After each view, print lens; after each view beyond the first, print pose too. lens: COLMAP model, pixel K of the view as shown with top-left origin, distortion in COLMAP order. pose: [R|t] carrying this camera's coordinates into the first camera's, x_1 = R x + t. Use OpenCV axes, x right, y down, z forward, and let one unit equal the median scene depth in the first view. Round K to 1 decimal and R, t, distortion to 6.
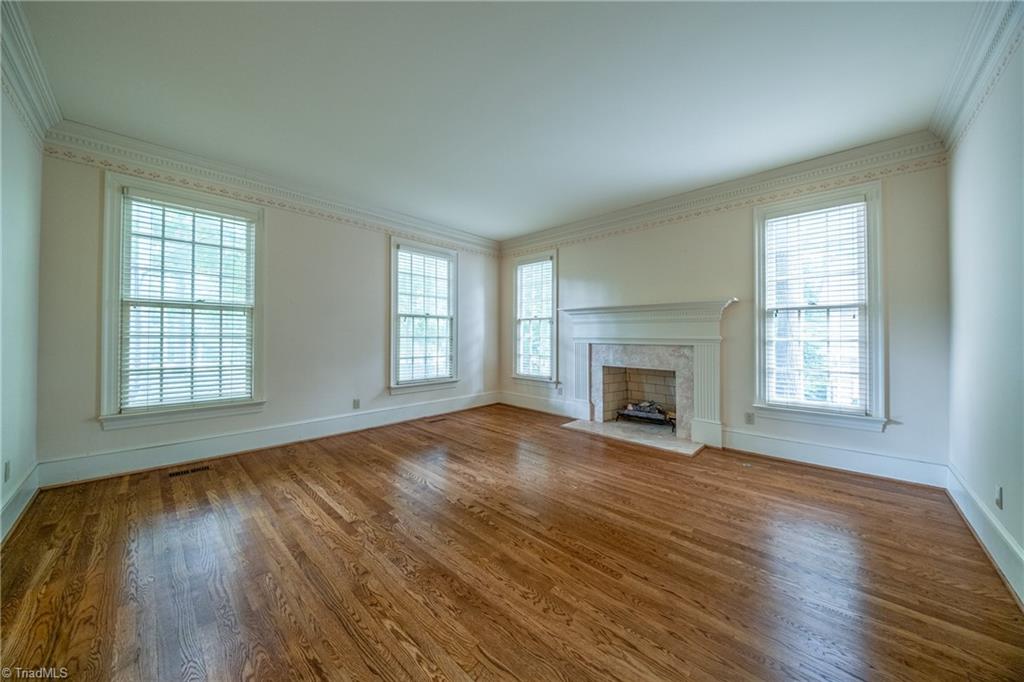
lens RADIAL K [[348.1, 0, 510.4], [0, 348.1, 333.0], [0, 0, 1]] dist [0.036839, -0.017625]
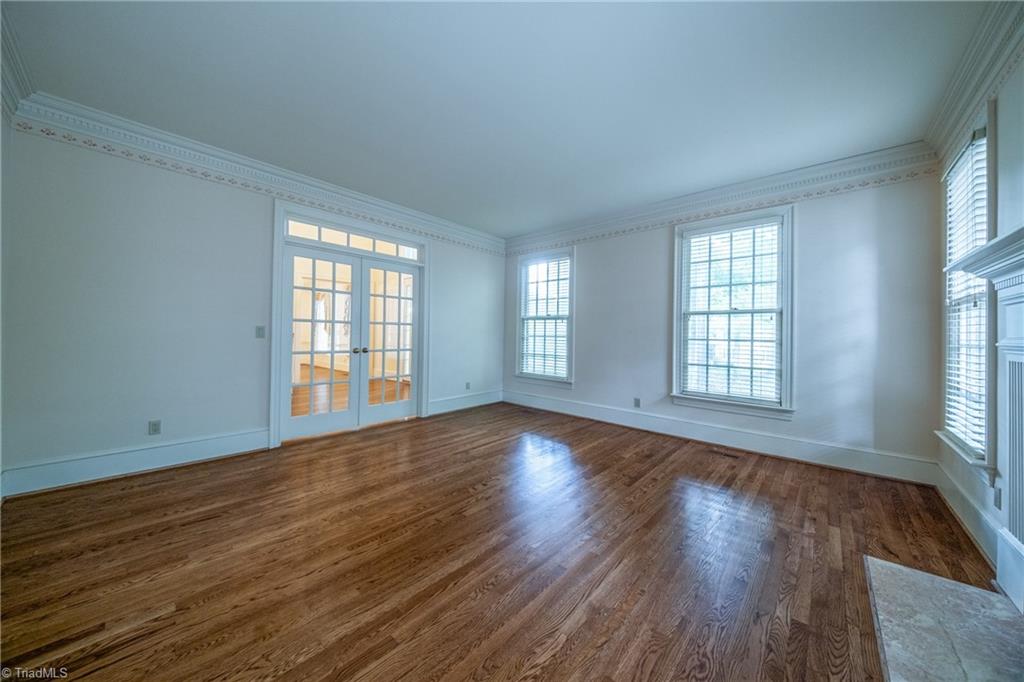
lens RADIAL K [[348.1, 0, 510.4], [0, 348.1, 333.0], [0, 0, 1]] dist [0.036839, -0.017625]
pose [[0.028019, -0.009184, -0.999565, 0.714379], [-0.007746, 0.999926, -0.009405, 0.011304], [0.999577, 0.008007, 0.027946, 0.731421]]
